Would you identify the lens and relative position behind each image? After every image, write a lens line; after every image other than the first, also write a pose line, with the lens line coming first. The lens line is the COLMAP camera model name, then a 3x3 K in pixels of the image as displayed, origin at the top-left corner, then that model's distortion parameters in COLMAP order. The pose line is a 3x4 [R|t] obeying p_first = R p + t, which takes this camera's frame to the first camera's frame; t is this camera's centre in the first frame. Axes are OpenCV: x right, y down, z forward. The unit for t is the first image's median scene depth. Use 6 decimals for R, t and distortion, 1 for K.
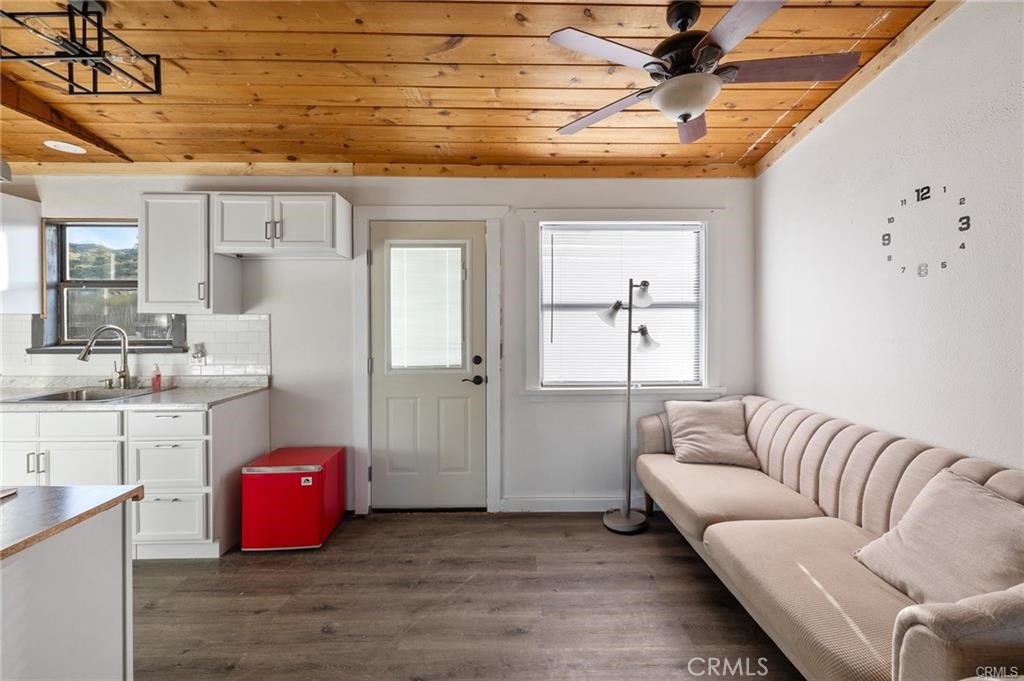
lens RADIAL K [[444.2, 0, 512.5], [0, 444.2, 340.0], [0, 0, 1]] dist [0.000736, -0.000012]
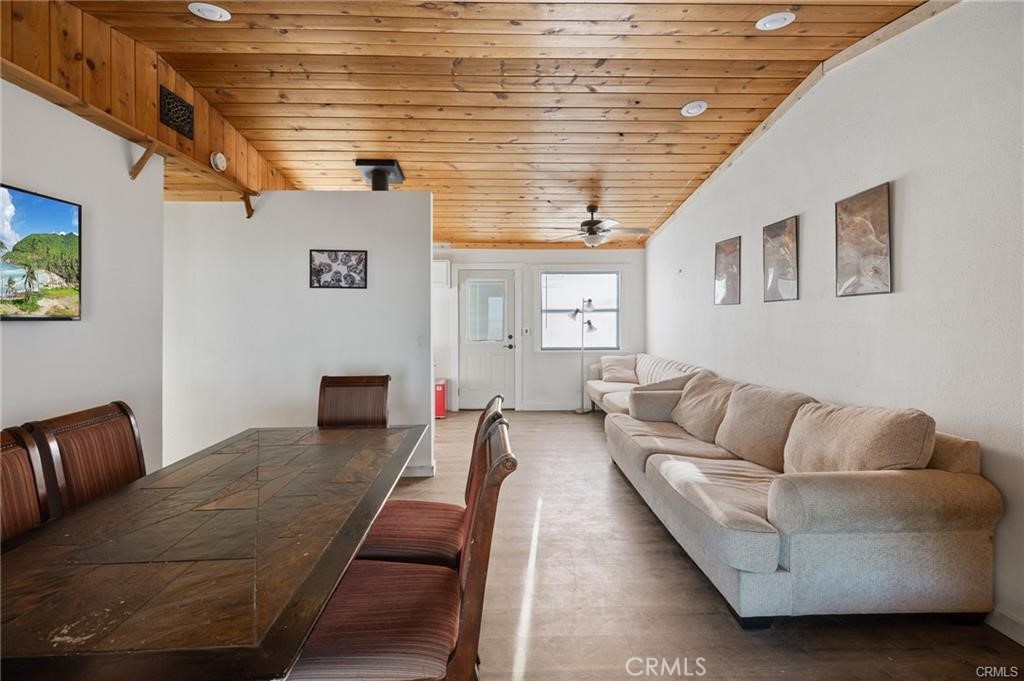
lens RADIAL K [[444.2, 0, 511.3], [0, 444.2, 337.1], [0, 0, 1]] dist [0.000736, -0.000012]
pose [[1.000000, 0.000047, 0.000477, -0.079951], [-0.000050, 0.999985, 0.005535, 0.036434], [-0.000477, -0.005535, 0.999985, -1.119664]]
